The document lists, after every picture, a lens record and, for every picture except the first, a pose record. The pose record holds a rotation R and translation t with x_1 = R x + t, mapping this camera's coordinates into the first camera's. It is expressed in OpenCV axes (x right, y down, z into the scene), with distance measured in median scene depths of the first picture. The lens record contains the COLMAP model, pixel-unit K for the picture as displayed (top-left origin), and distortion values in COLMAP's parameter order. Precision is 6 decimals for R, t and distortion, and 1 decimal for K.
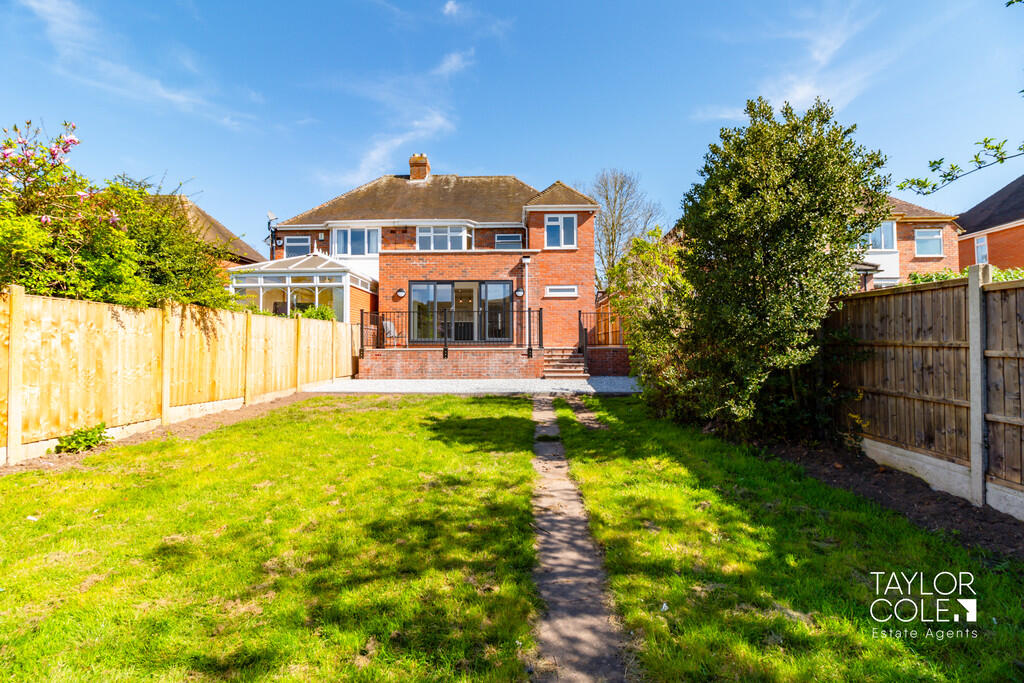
lens RADIAL K [[444.5, 0, 509.0], [0, 444.5, 338.9], [0, 0, 1]] dist [-0.002107, -0.000157]
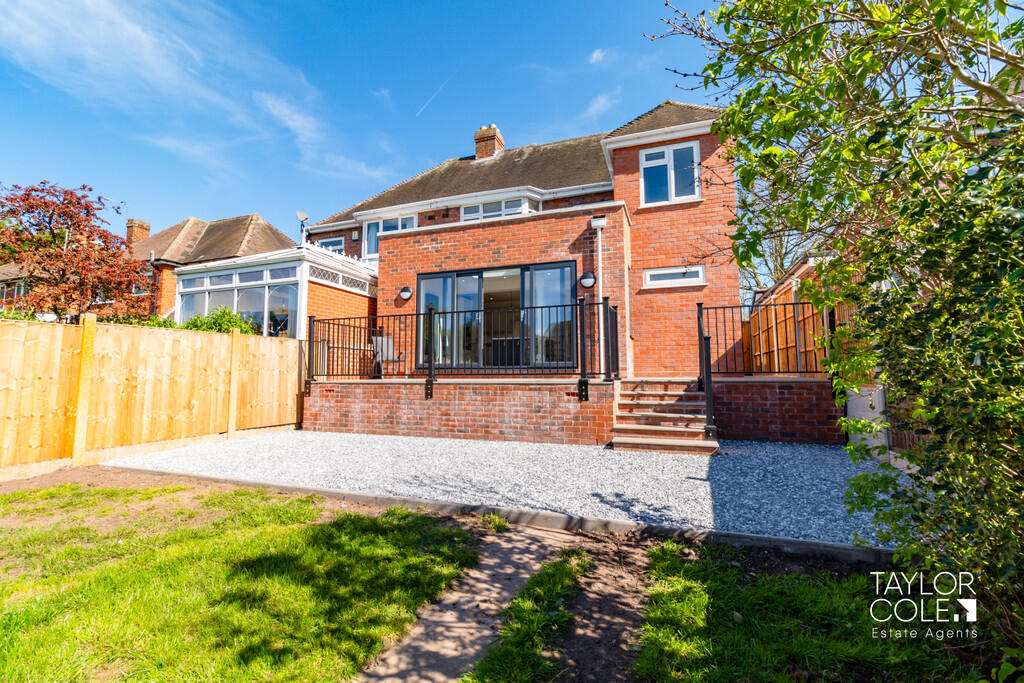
lens RADIAL K [[444.5, 0, 509.0], [0, 444.5, 338.9], [0, 0, 1]] dist [-0.002107, -0.000157]
pose [[0.946719, -0.024349, -0.321139, 0.107919], [0.004593, 0.998057, -0.062132, 0.004332], [0.322028, 0.057346, 0.944992, 0.438538]]
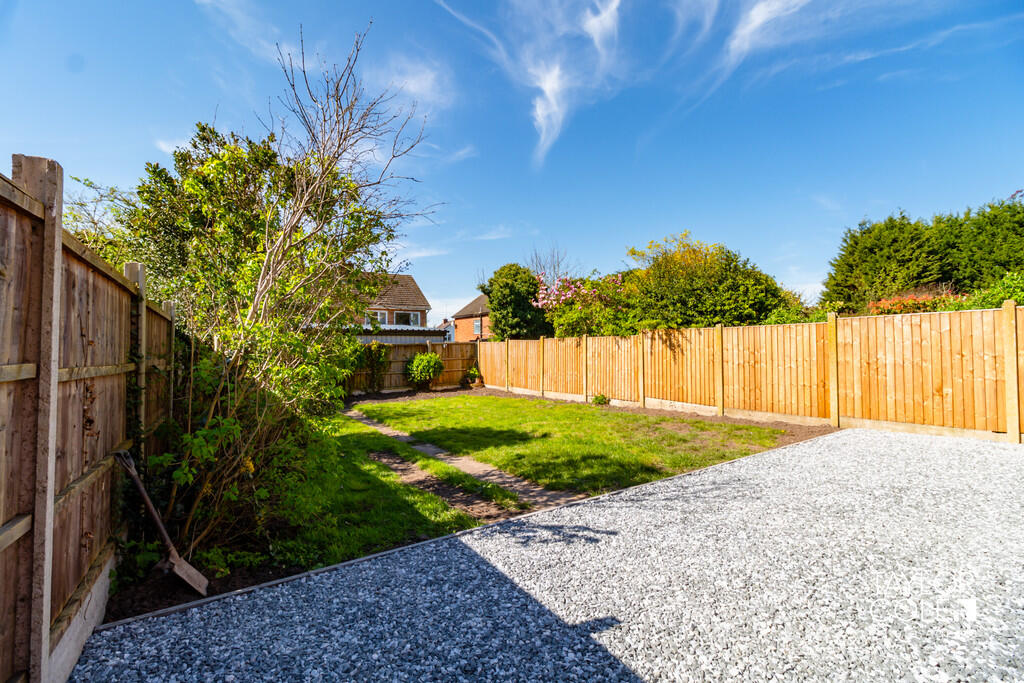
lens RADIAL K [[444.5, 0, 509.0], [0, 444.5, 338.9], [0, 0, 1]] dist [-0.002107, -0.000157]
pose [[-0.821920, -0.007405, -0.569554, 0.219974], [0.020321, 0.998898, -0.042311, 0.001460], [0.569240, -0.046350, -0.820864, 0.841244]]
